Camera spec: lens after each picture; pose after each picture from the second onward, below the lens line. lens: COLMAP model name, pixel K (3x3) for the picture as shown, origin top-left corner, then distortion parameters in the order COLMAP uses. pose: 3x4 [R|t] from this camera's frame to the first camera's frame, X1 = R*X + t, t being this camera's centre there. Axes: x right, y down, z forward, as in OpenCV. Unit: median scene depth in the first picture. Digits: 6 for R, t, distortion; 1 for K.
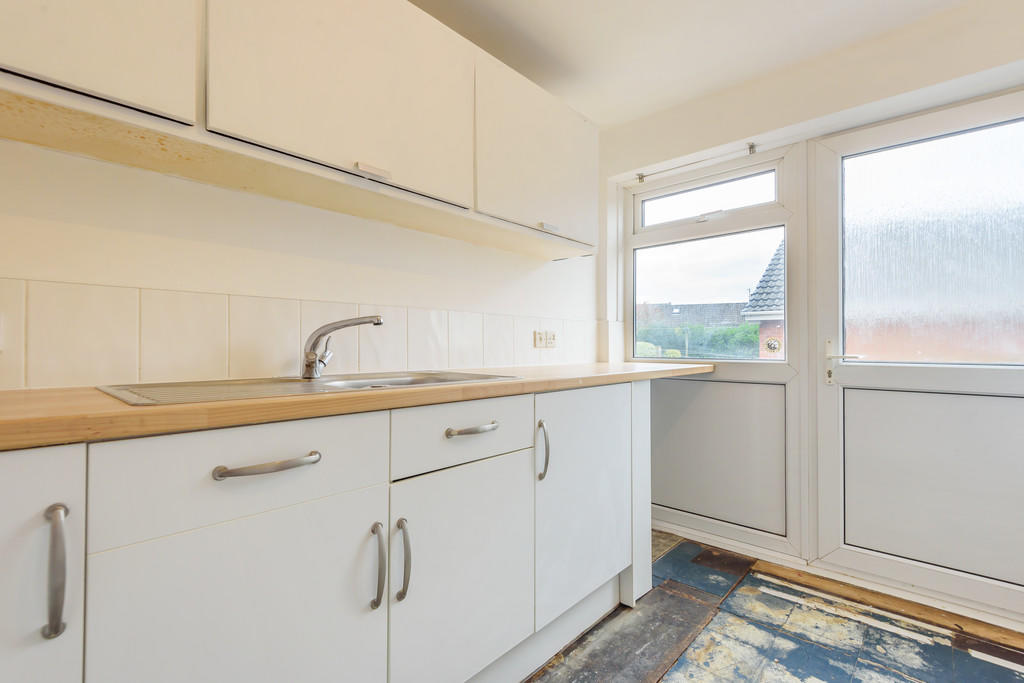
lens RADIAL K [[477.5, 0, 505.4], [0, 477.5, 340.0], [0, 0, 1]] dist [0.029906, -0.016928]
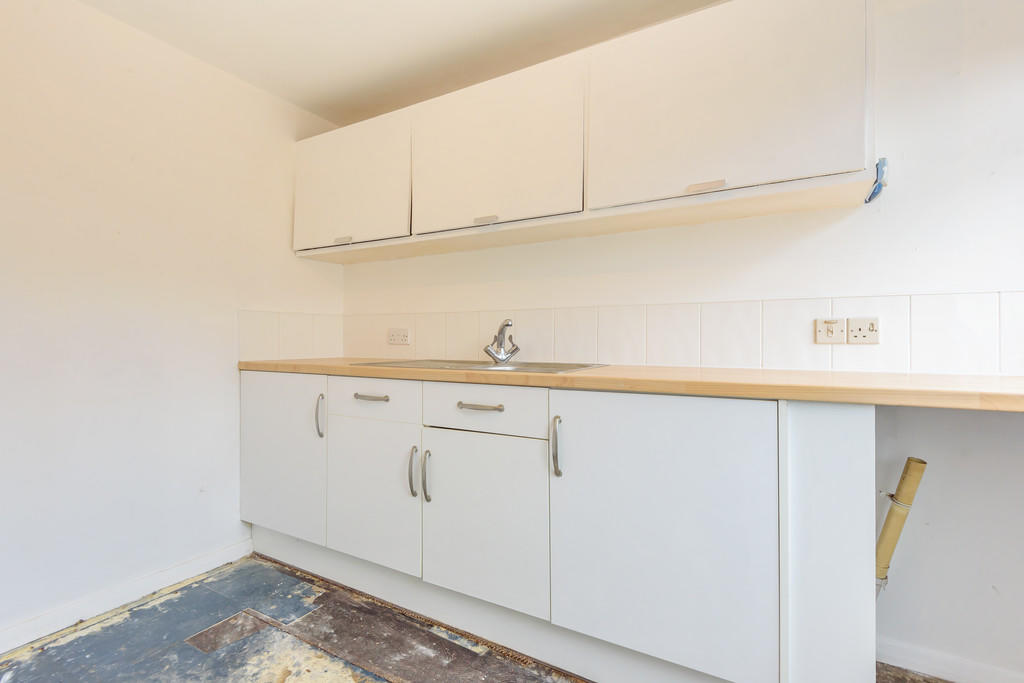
lens RADIAL K [[477.5, 0, 505.4], [0, 477.5, 340.0], [0, 0, 1]] dist [0.029906, -0.016928]
pose [[0.206253, -0.002896, -0.978494, 0.865355], [0.012072, 0.999927, -0.000415, 0.007260], [0.978424, -0.011727, 0.206273, 0.582952]]
